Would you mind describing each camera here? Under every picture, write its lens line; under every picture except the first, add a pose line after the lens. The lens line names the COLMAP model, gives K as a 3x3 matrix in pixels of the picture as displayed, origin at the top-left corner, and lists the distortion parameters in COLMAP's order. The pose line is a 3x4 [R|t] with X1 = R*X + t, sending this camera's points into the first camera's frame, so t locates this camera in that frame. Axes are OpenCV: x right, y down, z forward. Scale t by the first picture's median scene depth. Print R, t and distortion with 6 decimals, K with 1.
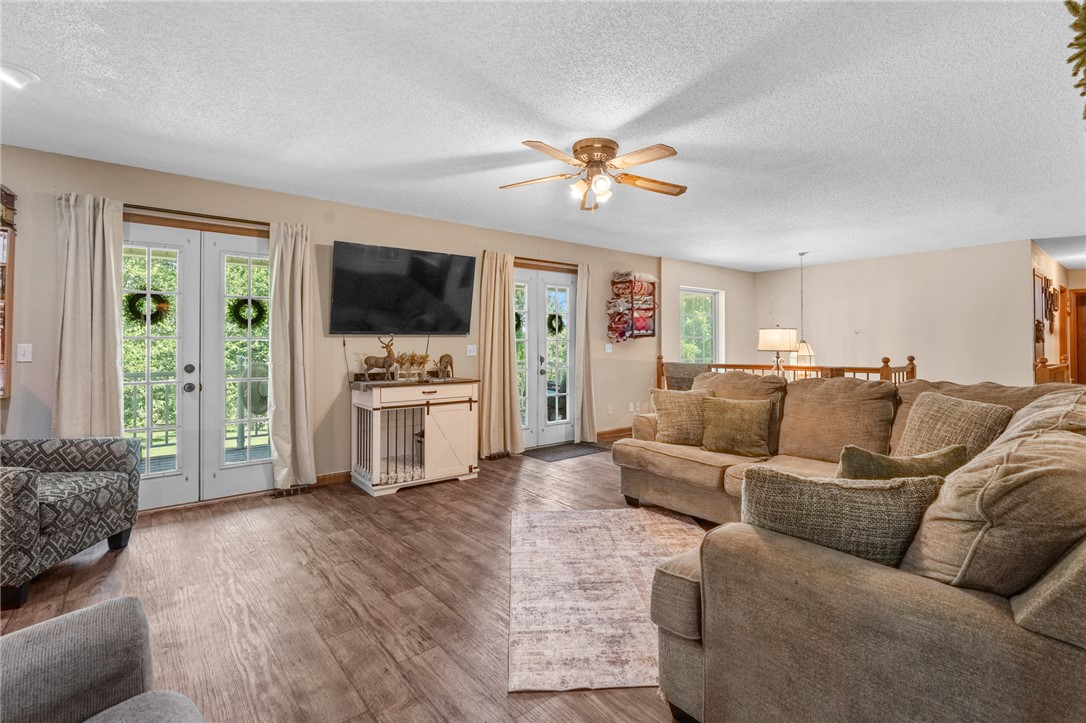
lens RADIAL K [[495.2, 0, 542.8], [0, 495.2, 351.7], [0, 0, 1]] dist [-0.004326, 0.000444]
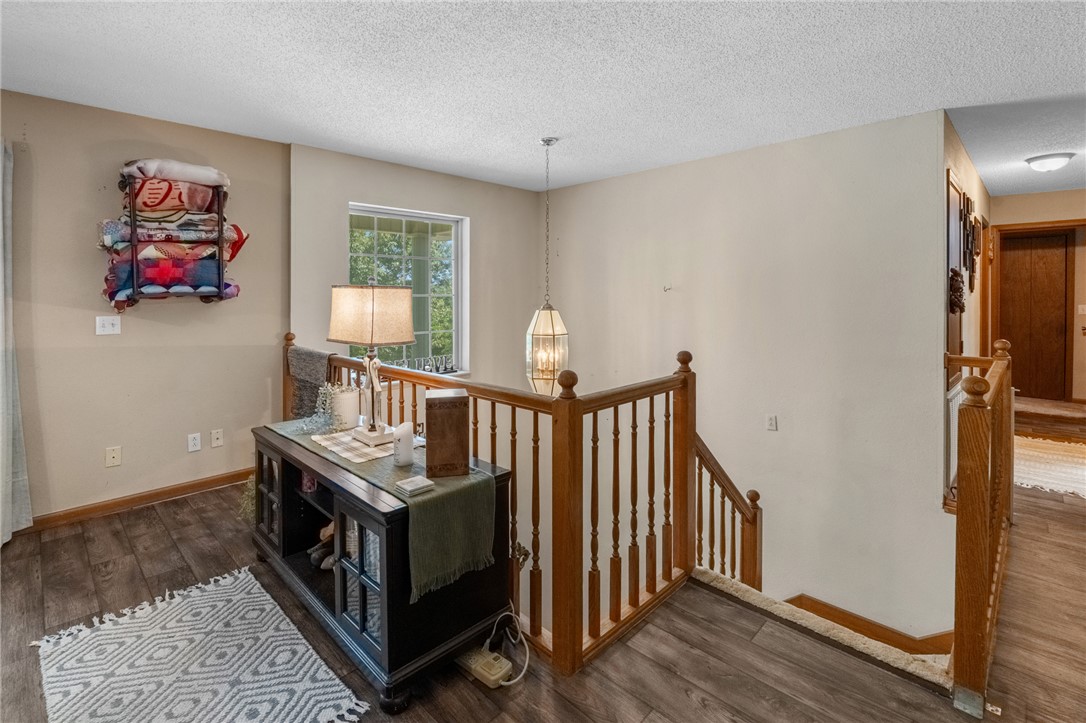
lens RADIAL K [[495.2, 0, 540.3], [0, 495.2, 310.4], [0, 0, 1]] dist [-0.004326, 0.000444]
pose [[0.994681, -0.002565, 0.102974, 0.487123], [0.000158, 0.999727, 0.023377, -0.030934], [-0.103006, -0.023236, 0.994409, 0.495615]]
